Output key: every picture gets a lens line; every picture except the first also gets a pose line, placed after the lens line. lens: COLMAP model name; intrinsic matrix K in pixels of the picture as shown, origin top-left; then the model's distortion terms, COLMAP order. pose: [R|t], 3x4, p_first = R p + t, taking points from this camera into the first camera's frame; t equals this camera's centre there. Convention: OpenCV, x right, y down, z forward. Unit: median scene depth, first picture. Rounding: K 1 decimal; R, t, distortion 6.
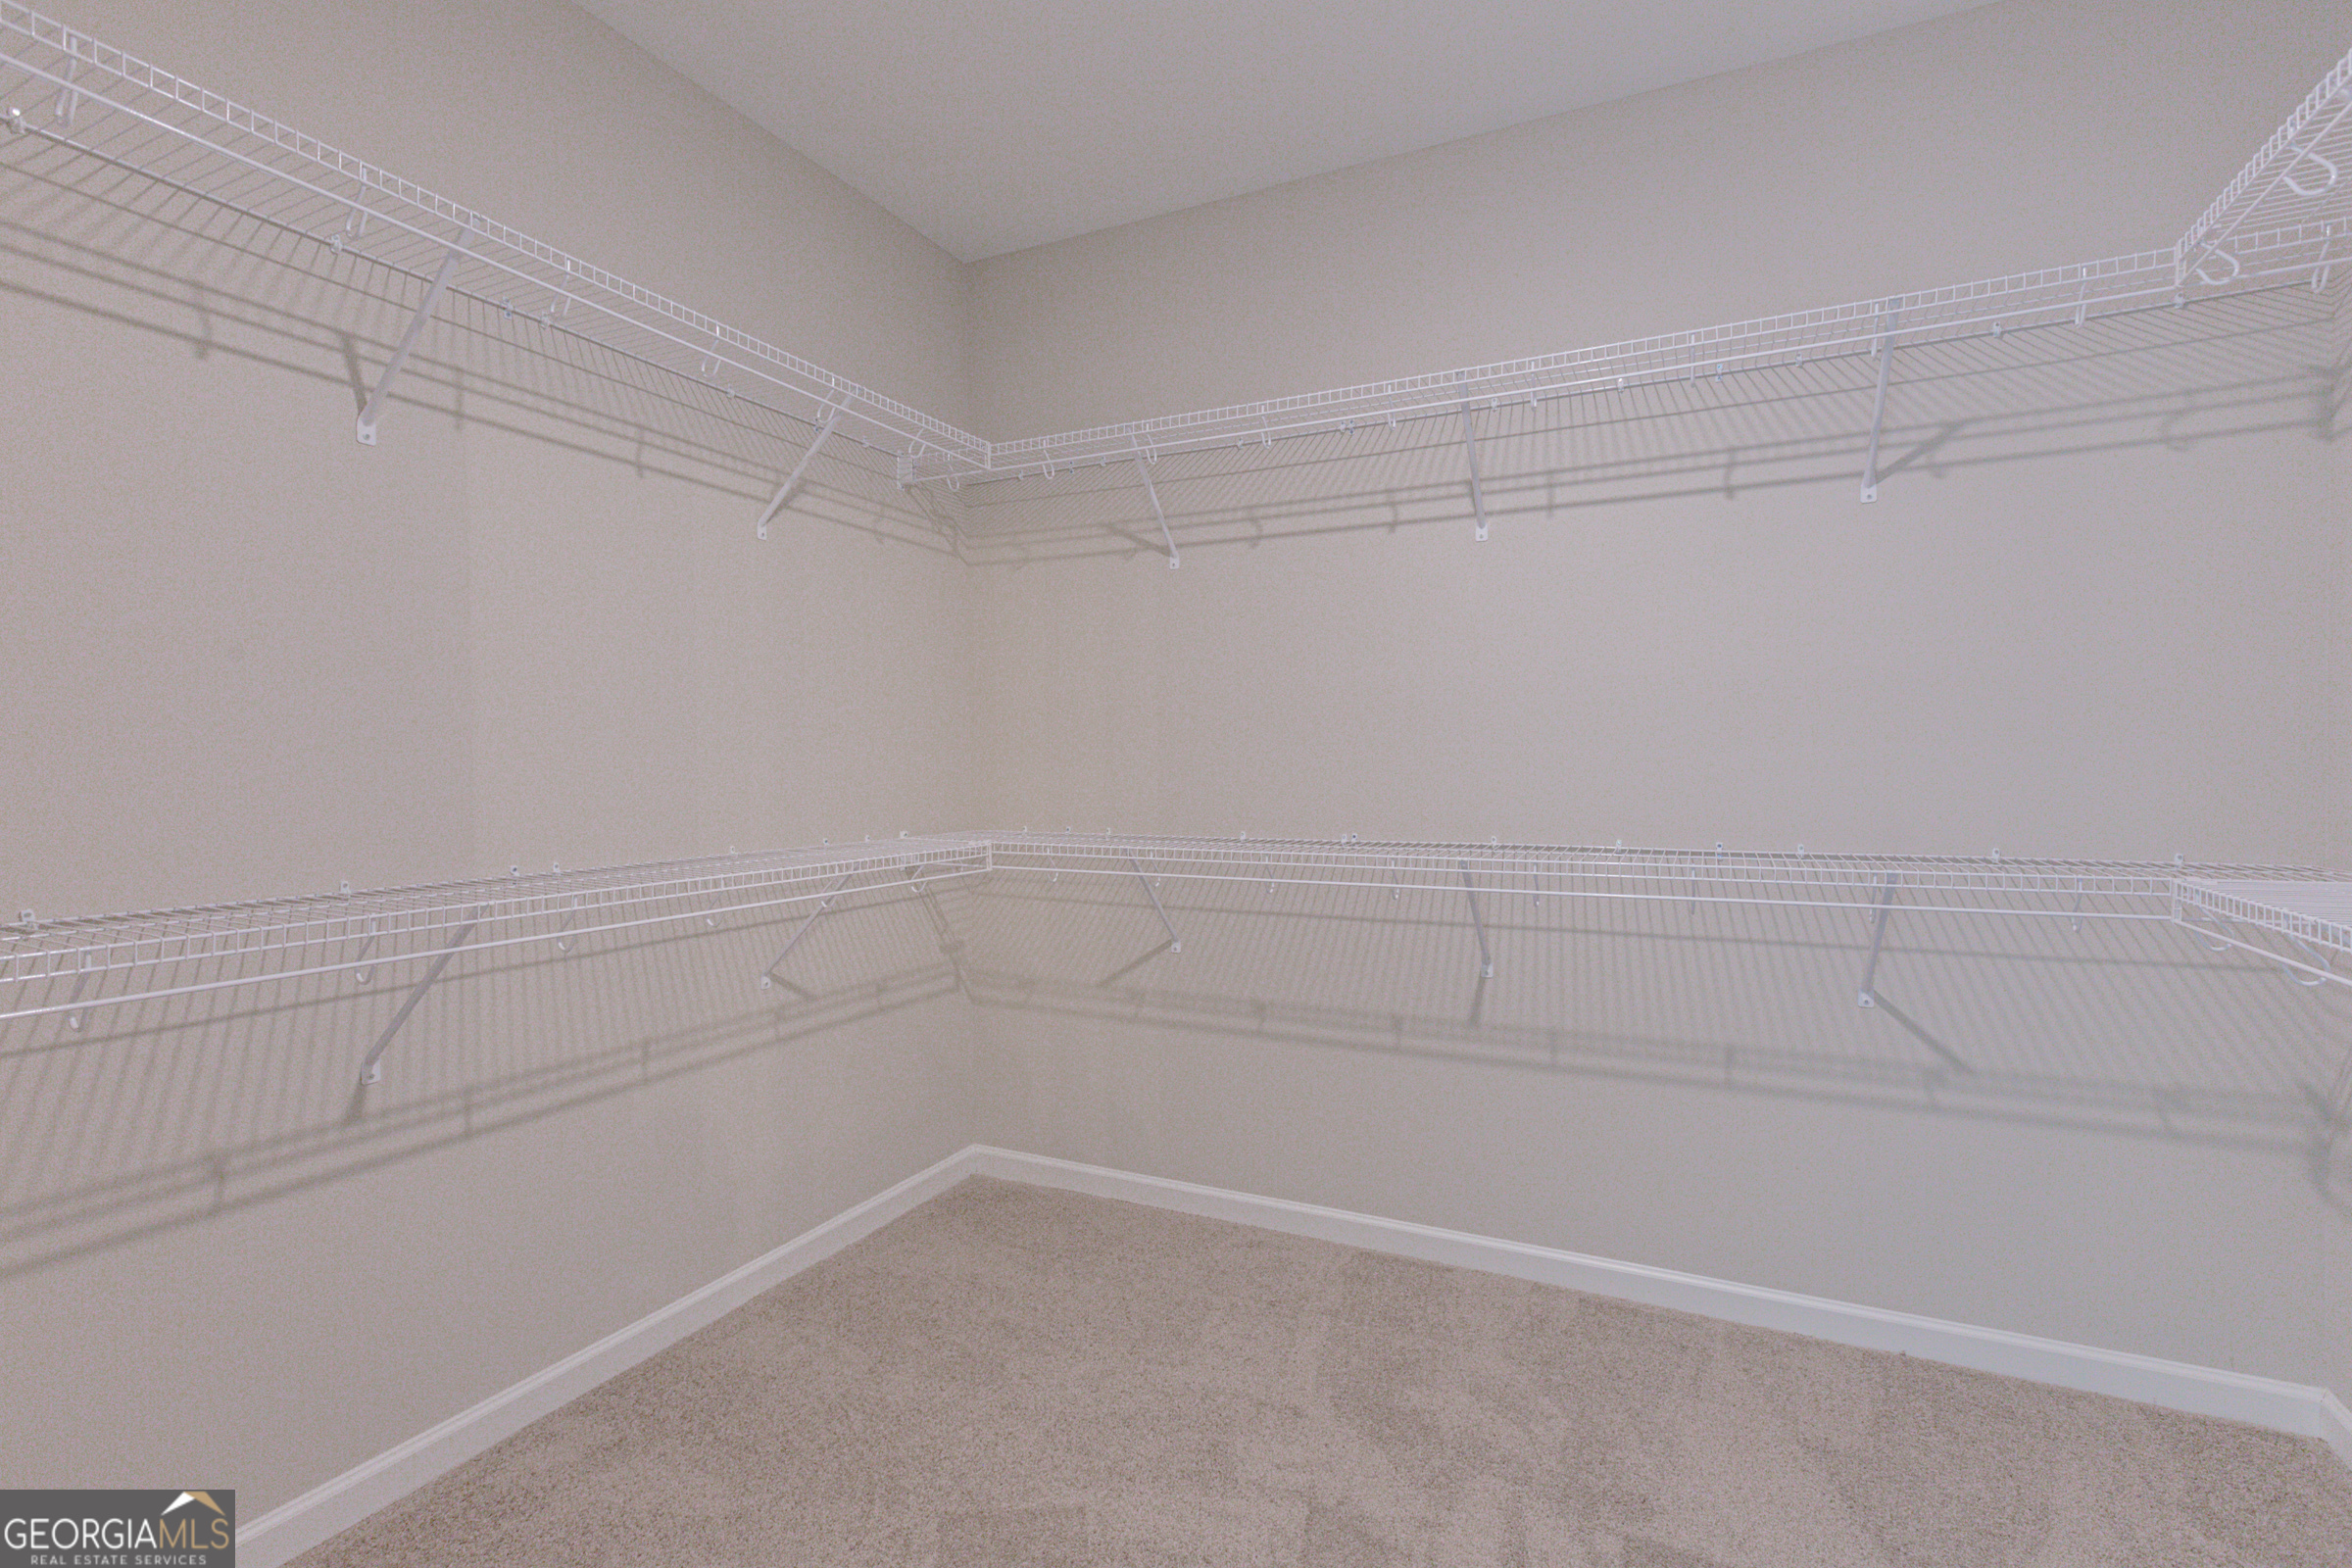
lens RADIAL K [[1062.1, 0, 1176.0], [0, 1062.1, 784.0], [0, 0, 1]] dist [-0.000286, -0.001651]
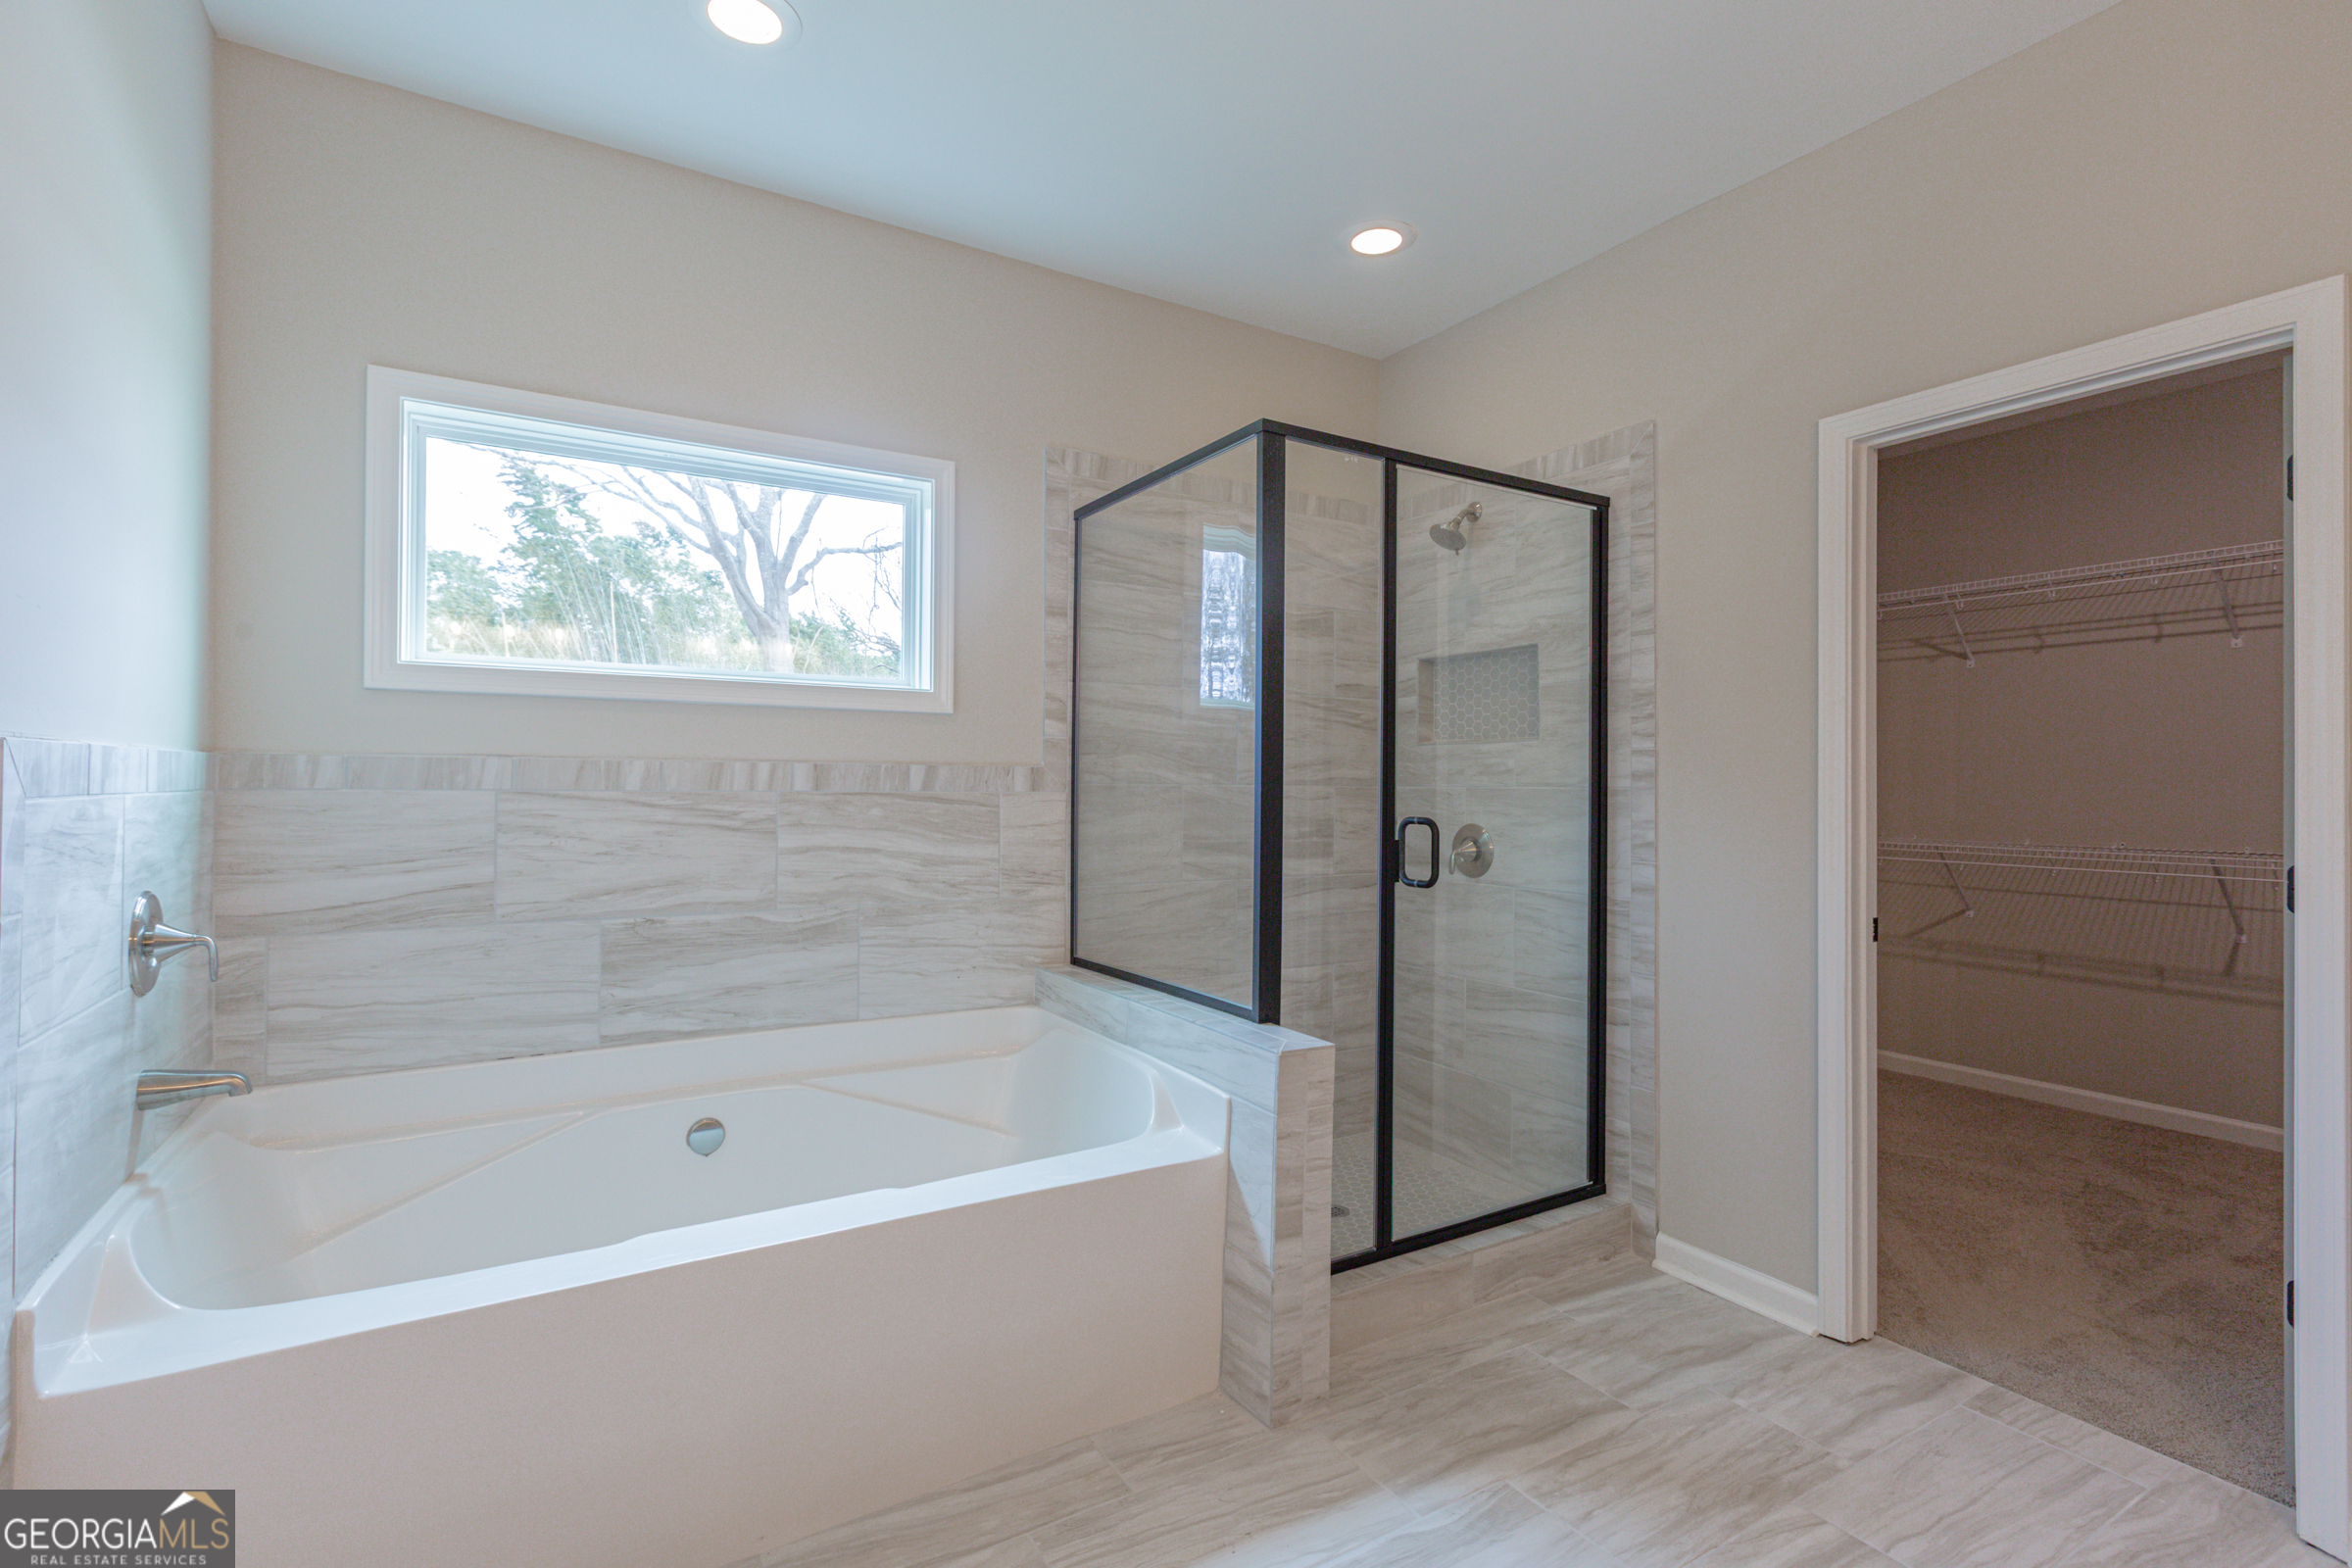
lens RADIAL K [[1062.1, 0, 1176.0], [0, 1062.1, 784.0], [0, 0, 1]] dist [-0.000286, -0.001651]
pose [[0.841345, 0.009563, -0.540413, -0.152973], [-0.022727, 0.999585, -0.017695, 0.021311], [0.540020, 0.027169, 0.841214, -1.015113]]
